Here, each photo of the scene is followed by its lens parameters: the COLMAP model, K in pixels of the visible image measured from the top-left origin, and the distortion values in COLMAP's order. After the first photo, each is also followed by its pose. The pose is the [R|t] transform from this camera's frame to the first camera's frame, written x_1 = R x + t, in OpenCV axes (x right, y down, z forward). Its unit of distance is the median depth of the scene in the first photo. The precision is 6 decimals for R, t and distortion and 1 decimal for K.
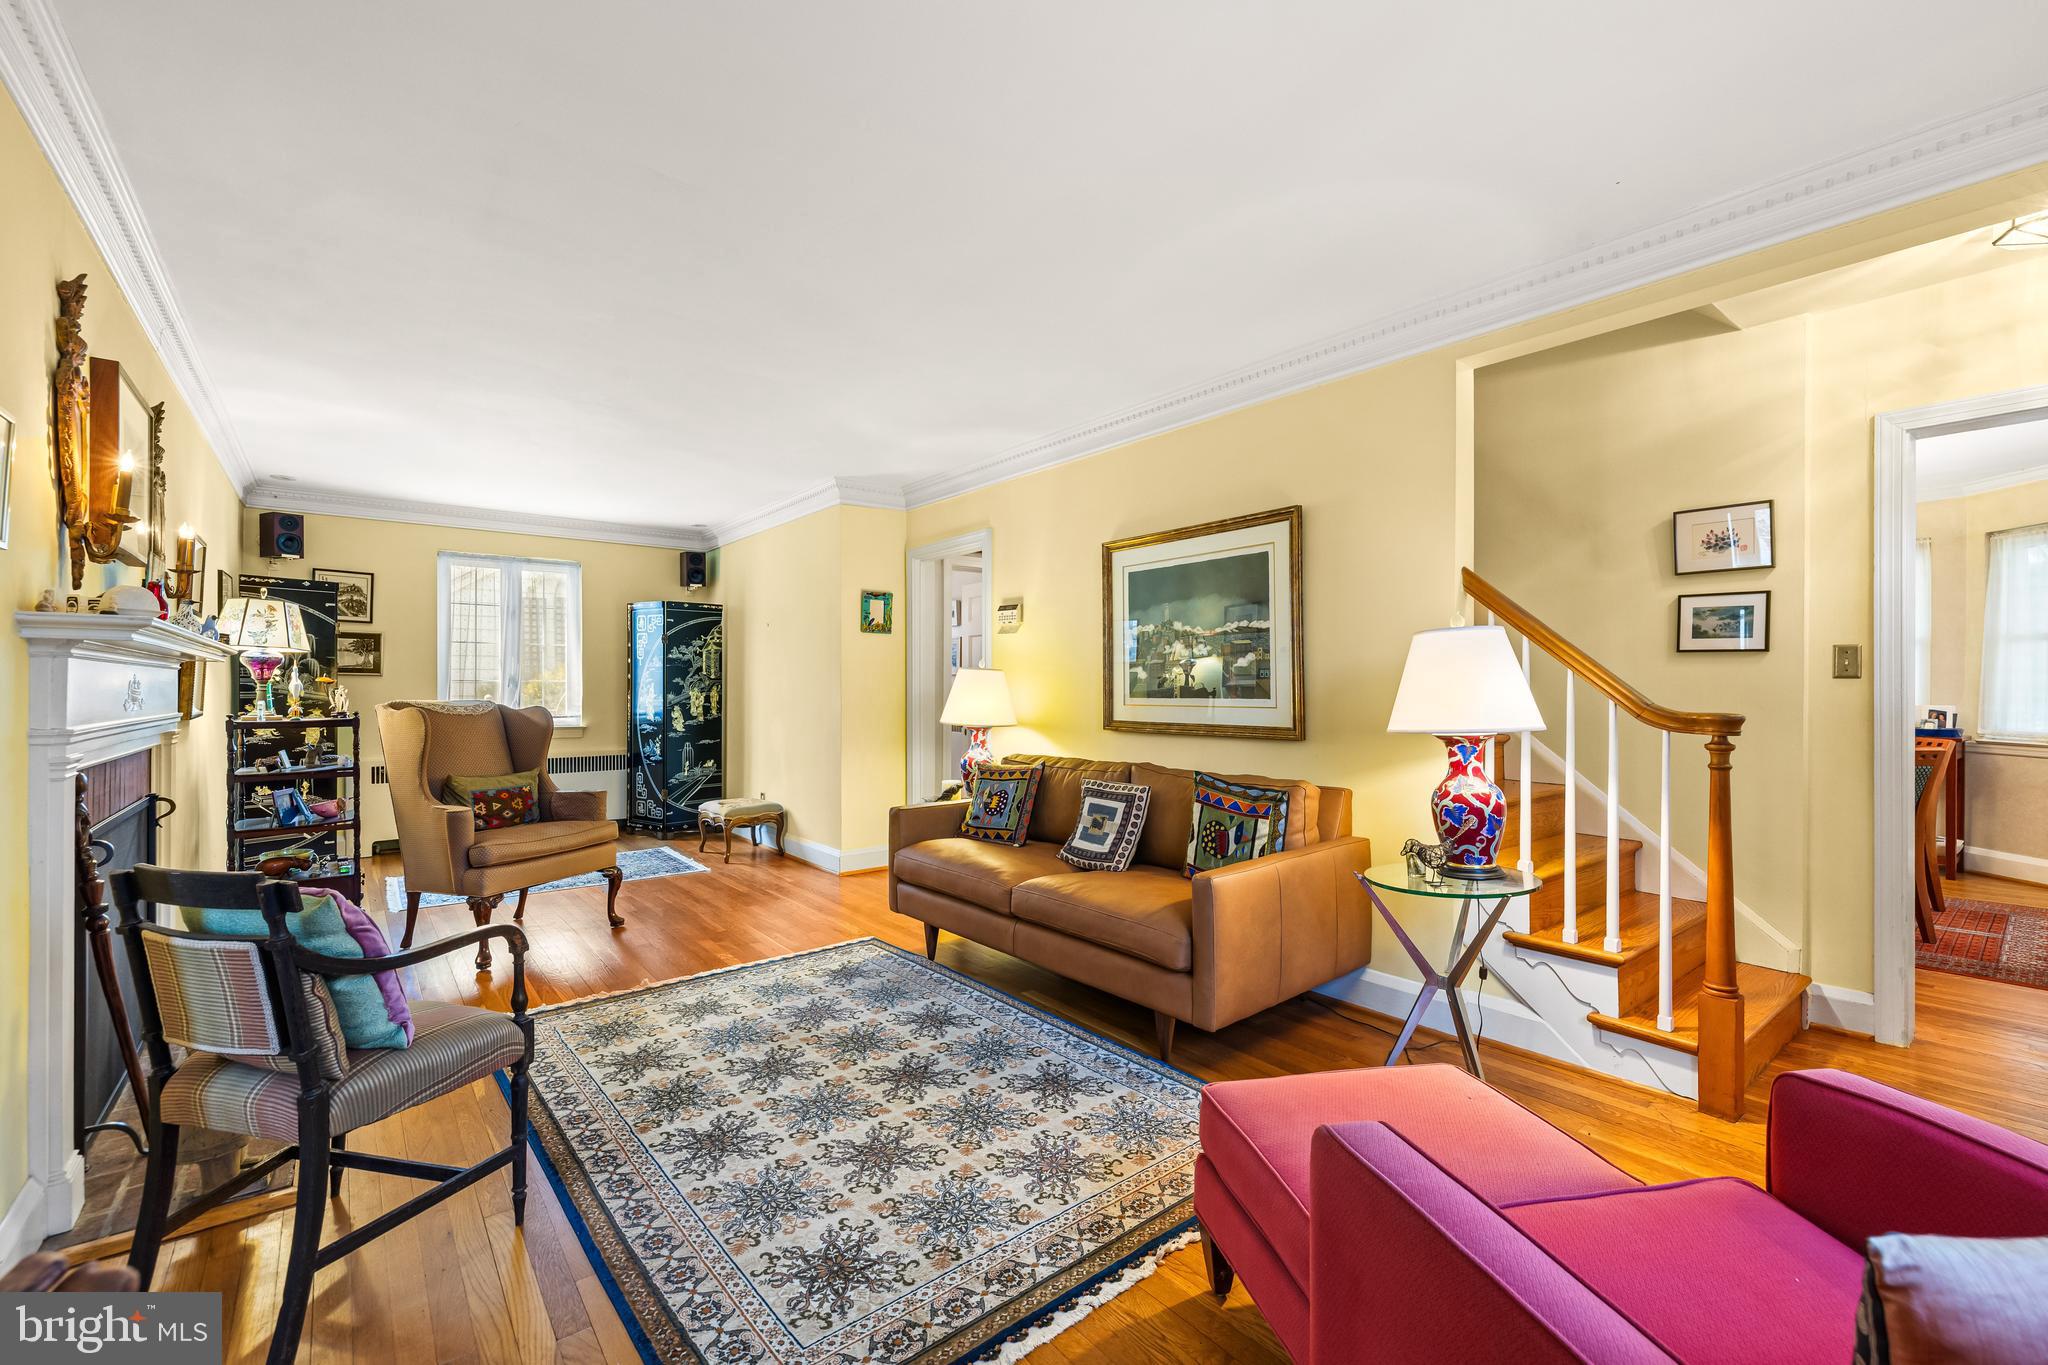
lens RADIAL K [[863.2, 0, 1018.9], [0, 863.2, 679.7], [0, 0, 1]] dist [0.000959, -0.000102]
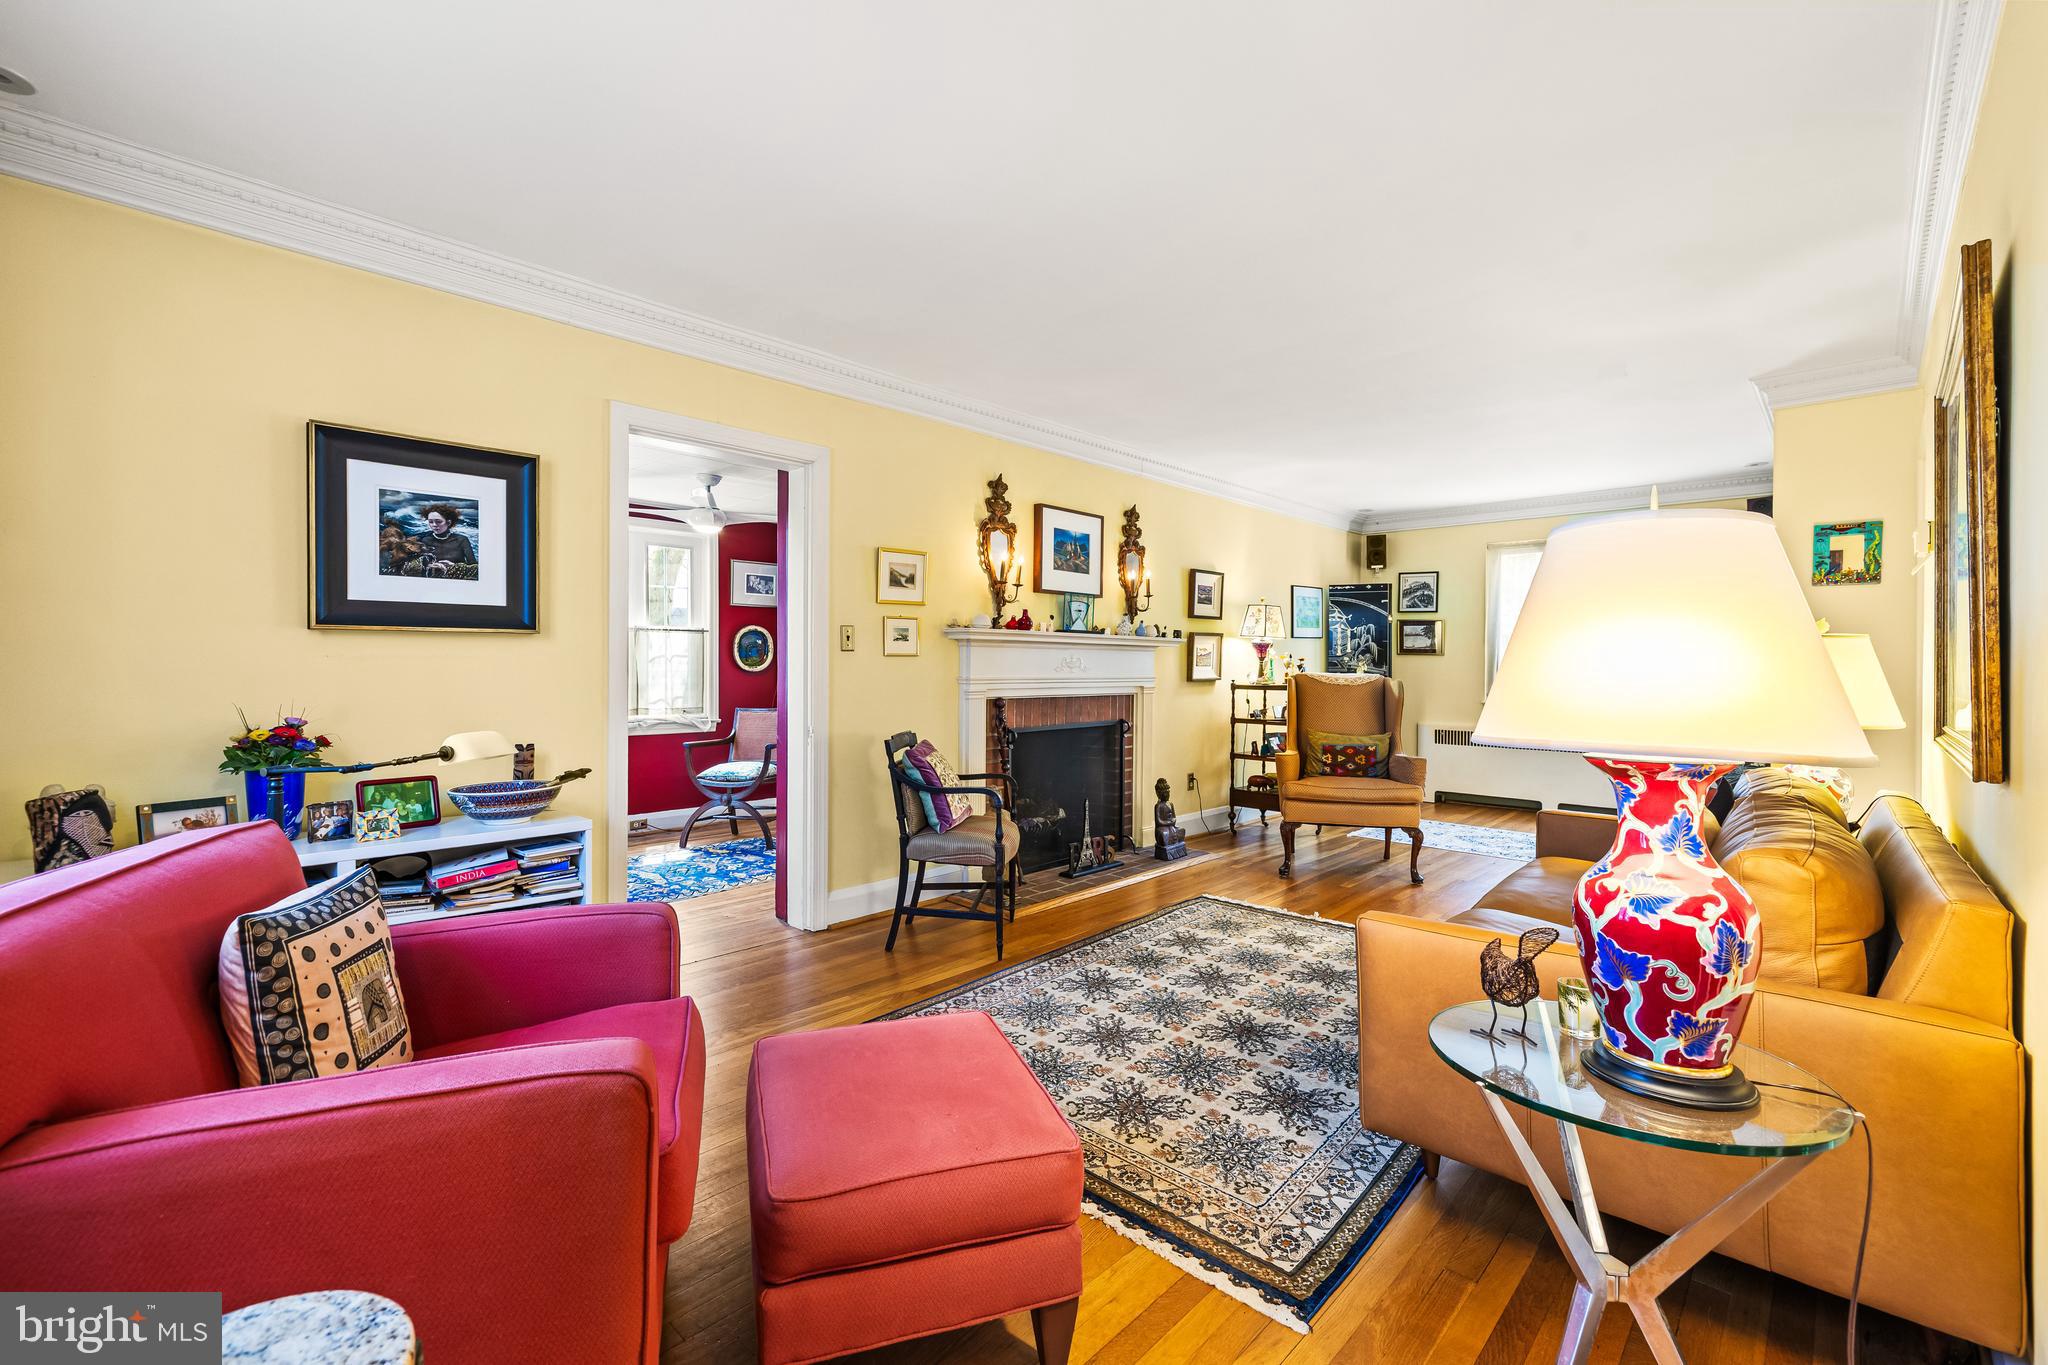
lens RADIAL K [[863.2, 0, 1032.8], [0, 863.2, 668.7], [0, 0, 1]] dist [0.000959, -0.000102]
pose [[0.147474, 0.007253, -0.989039, 0.699941], [-0.000271, 0.999973, 0.007293, 0.010732], [0.989066, -0.000807, 0.147472, 0.477178]]
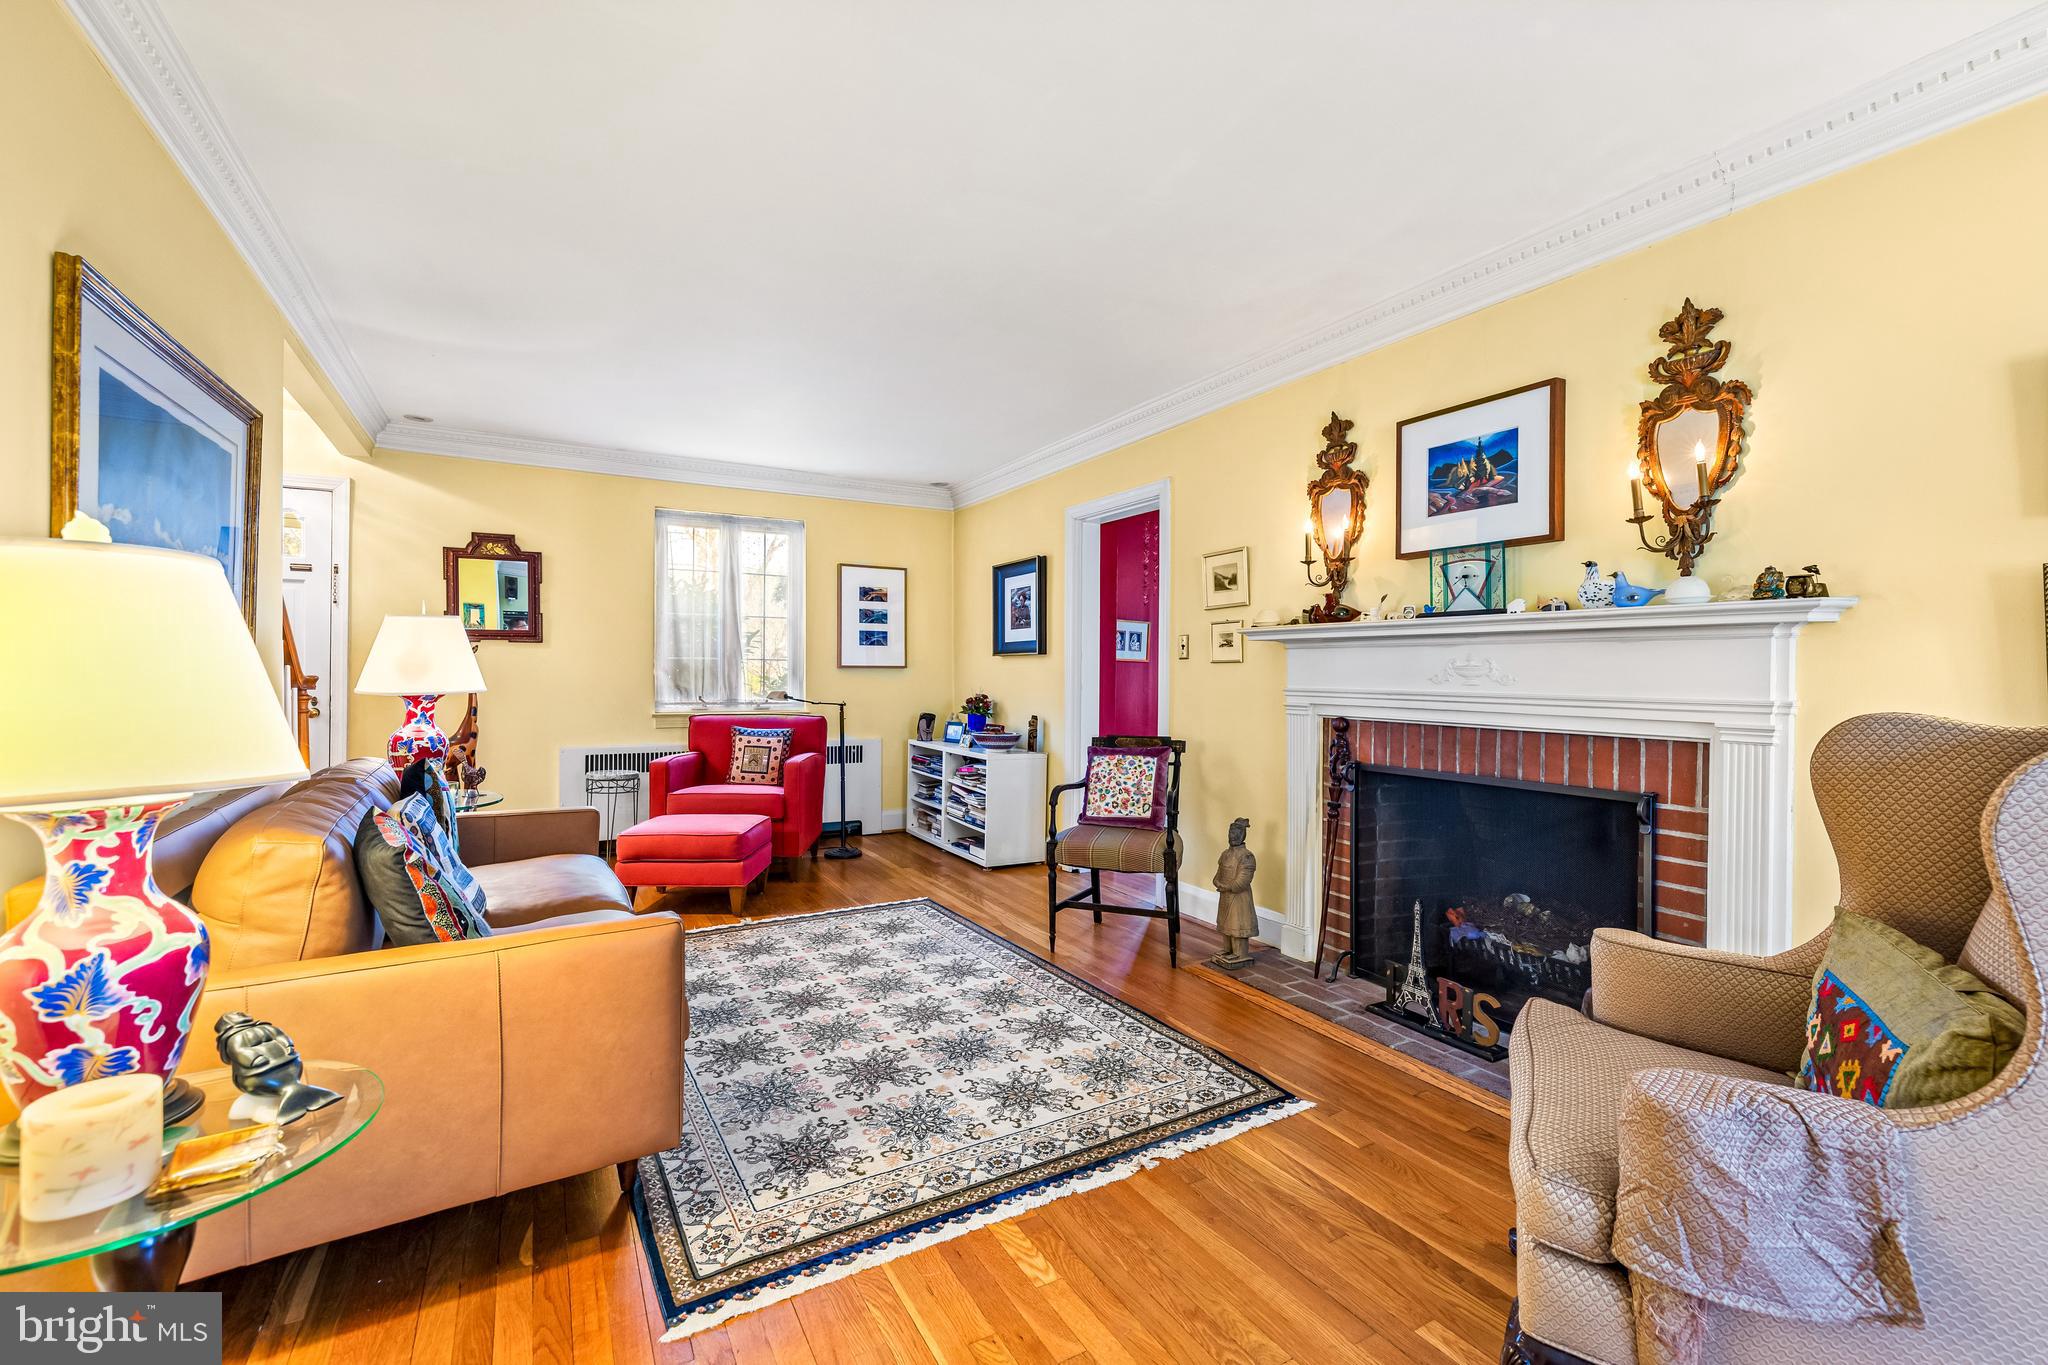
lens RADIAL K [[863.2, 0, 1022.6], [0, 863.2, 678.6], [0, 0, 1]] dist [0.000959, -0.000102]
pose [[-0.988704, -0.005868, 0.149768, -0.467592], [-0.005528, 0.999981, 0.002688, 0.021619], [-0.149781, 0.001830, -0.988717, 1.687348]]
